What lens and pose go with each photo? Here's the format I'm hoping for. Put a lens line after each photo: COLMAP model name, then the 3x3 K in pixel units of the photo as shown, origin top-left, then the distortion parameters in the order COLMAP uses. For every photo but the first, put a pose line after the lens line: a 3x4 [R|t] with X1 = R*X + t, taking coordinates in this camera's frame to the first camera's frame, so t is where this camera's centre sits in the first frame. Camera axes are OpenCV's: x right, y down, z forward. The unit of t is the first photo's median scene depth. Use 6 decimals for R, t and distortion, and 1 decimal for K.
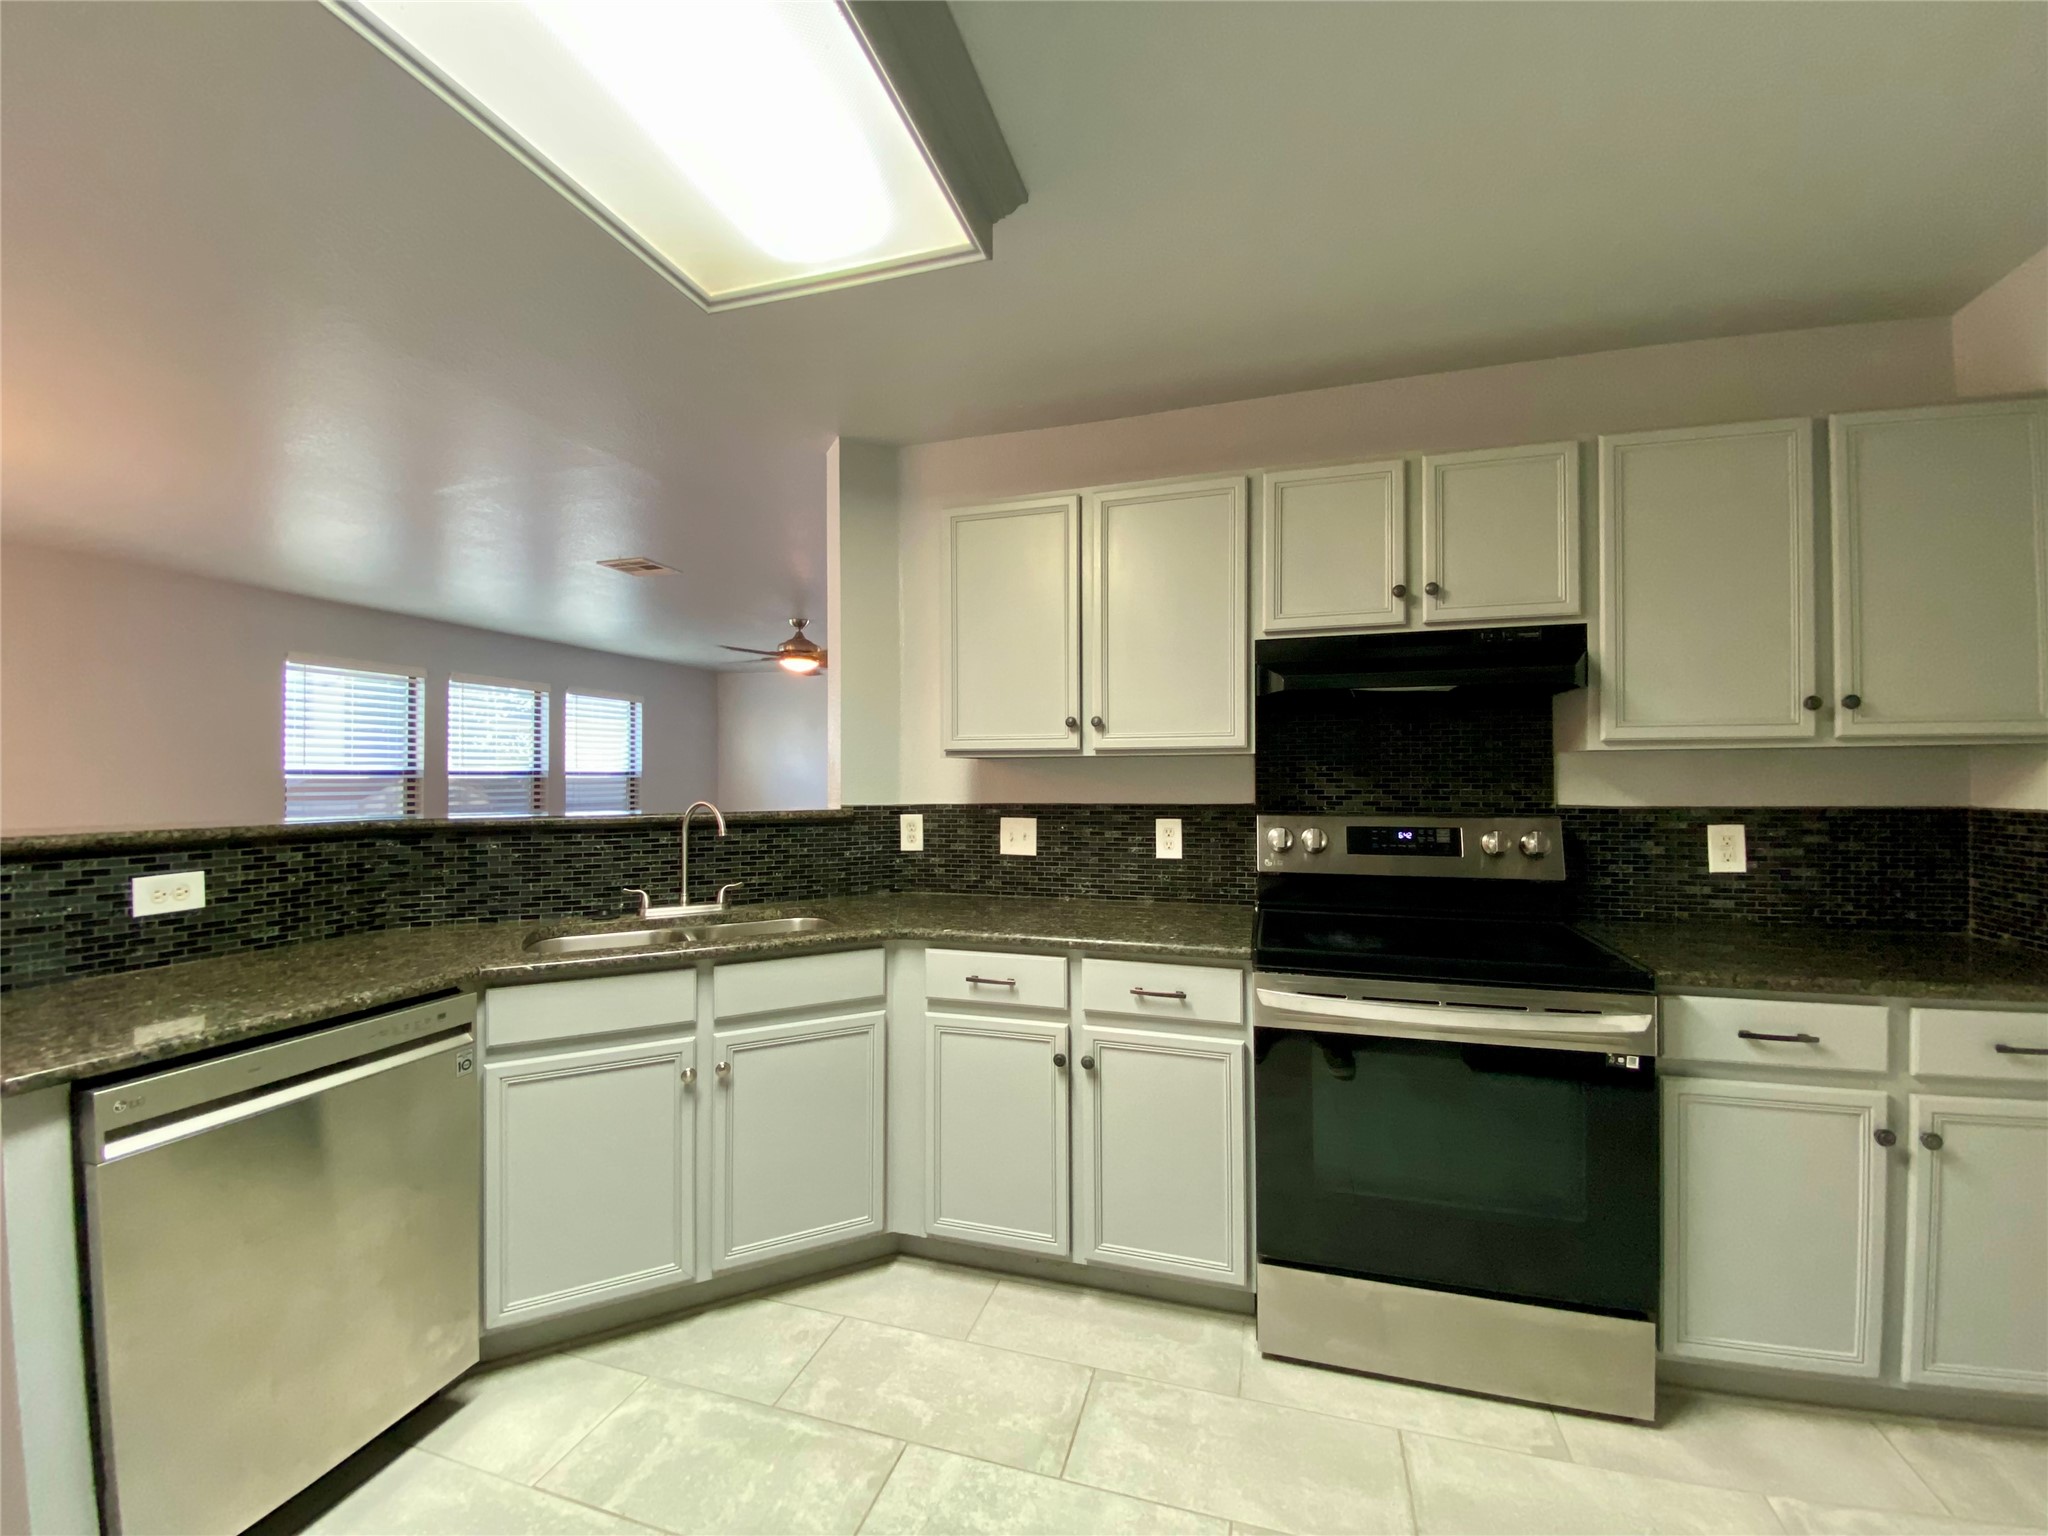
lens RADIAL K [[818.2, 0, 1026.0], [0, 818.2, 771.3], [0, 0, 1]] dist [0.039842, -0.033714]
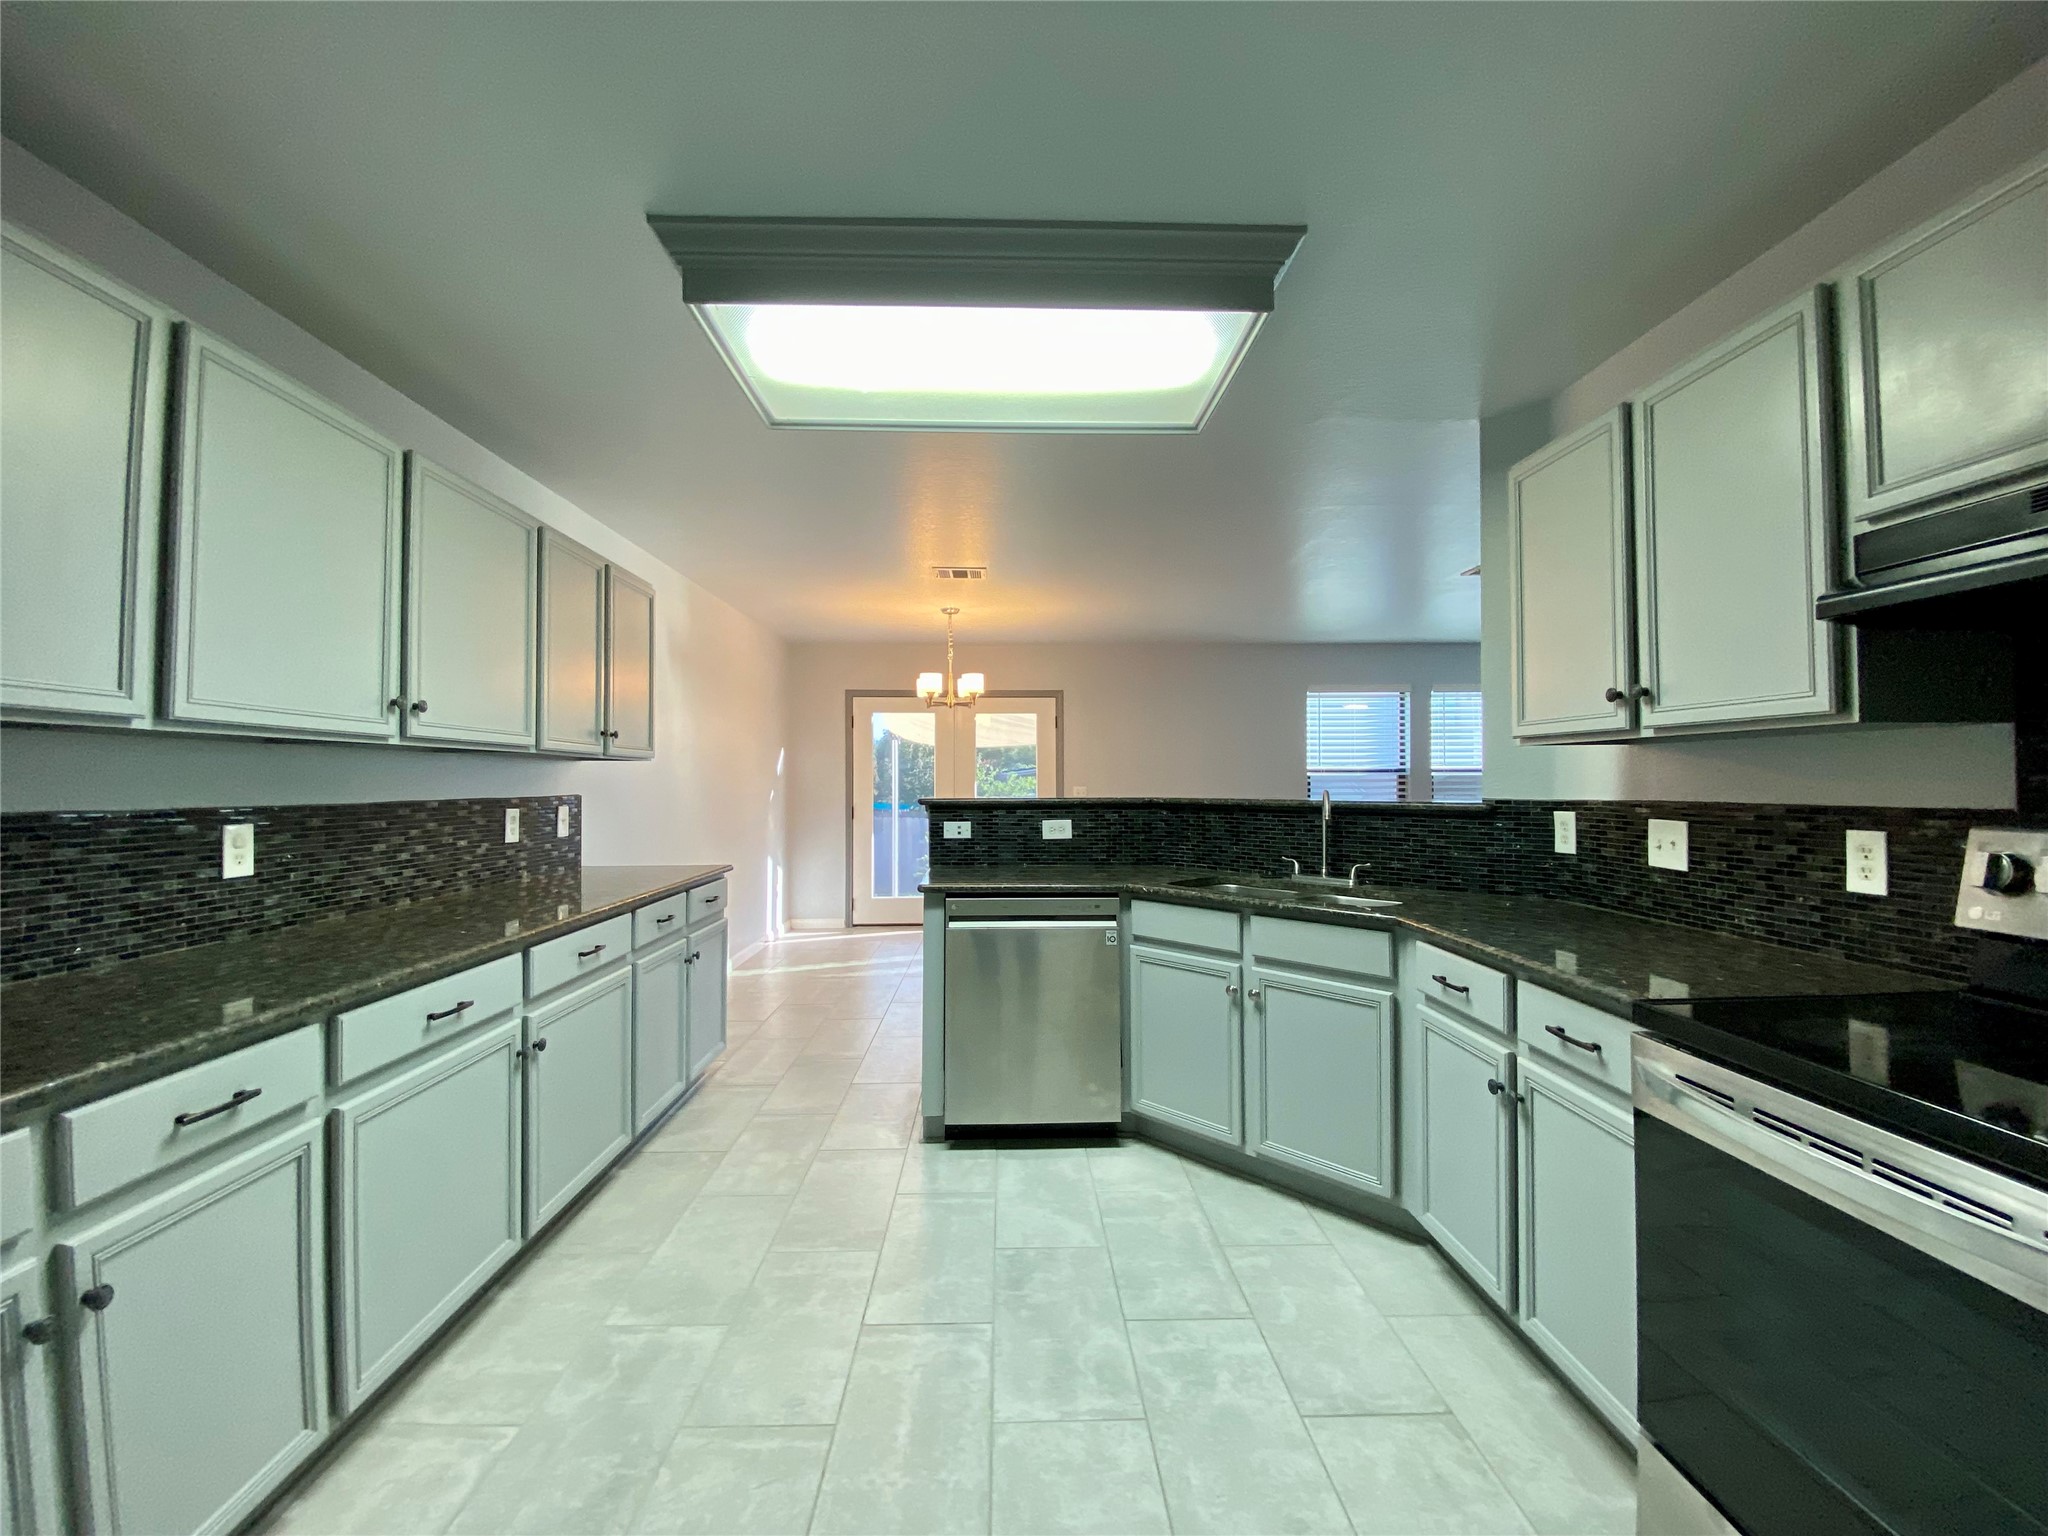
lens RADIAL K [[832.3, 0, 1016.7], [0, 832.3, 769.9], [0, 0, 1]] dist [0.031322, -0.026104]
pose [[0.313749, -0.008761, -0.949466, 0.594688], [0.006502, 0.999954, -0.007078, 0.012290], [0.949484, -0.003953, 0.313792, 0.188715]]
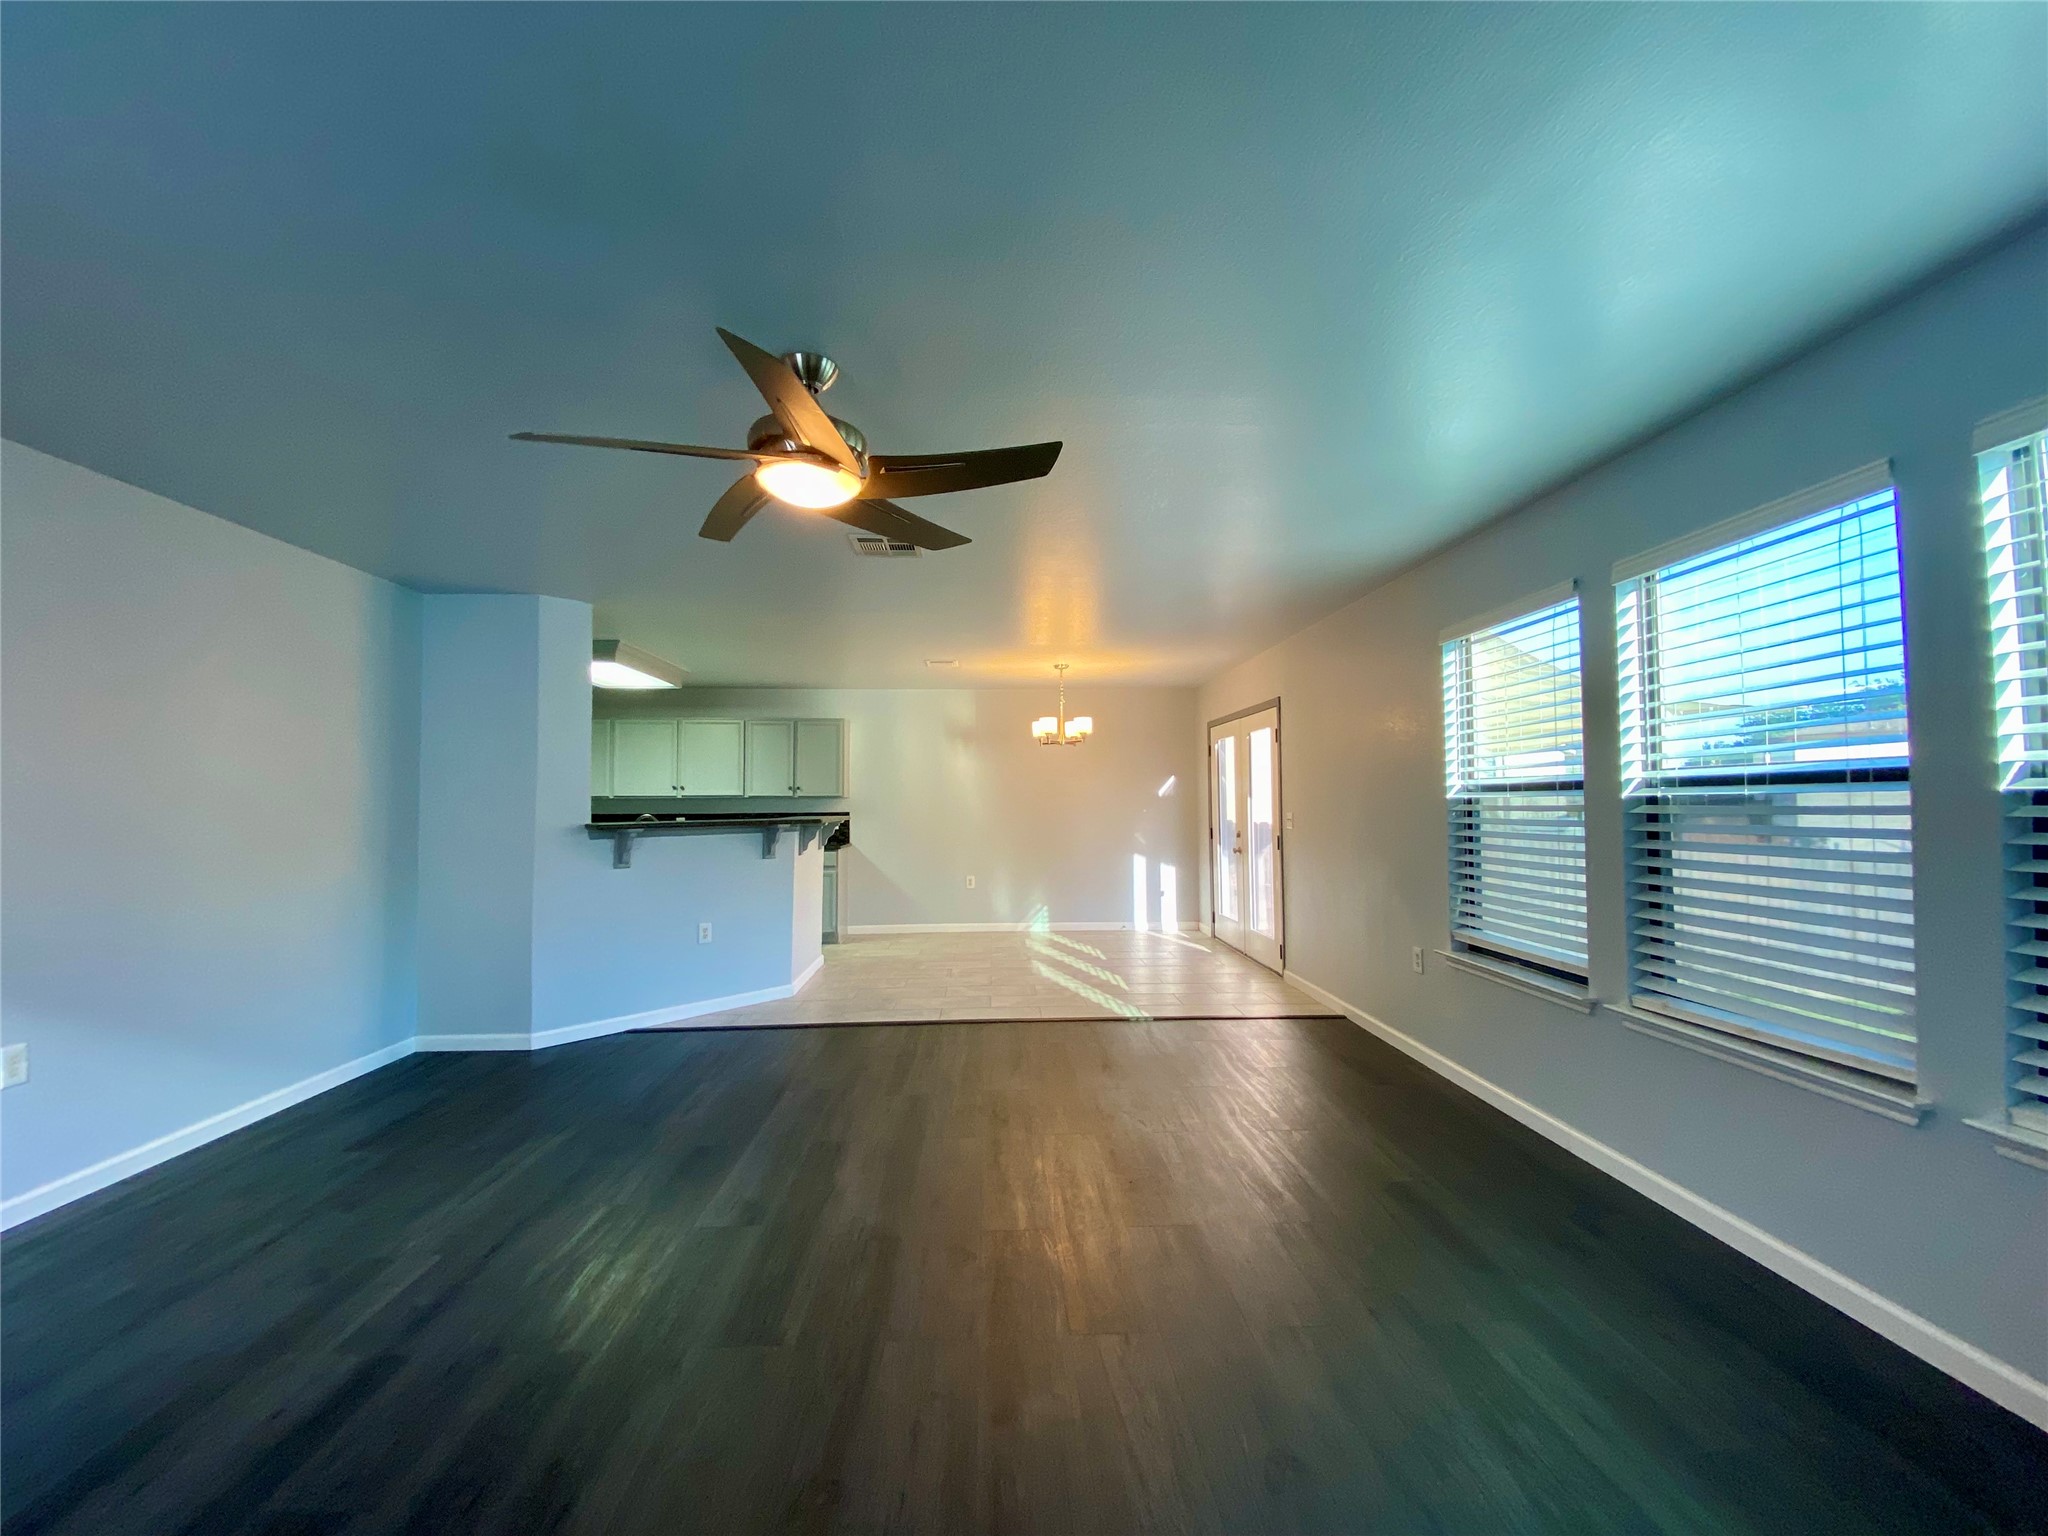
lens RADIAL K [[818.2, 0, 1026.0], [0, 818.2, 771.3], [0, 0, 1]] dist [0.039842, -0.033714]
pose [[-0.938418, 0.001250, -0.345500, -0.590767], [0.017224, 0.998919, -0.043166, 0.023619], [0.345073, -0.046459, -0.937425, 3.247572]]
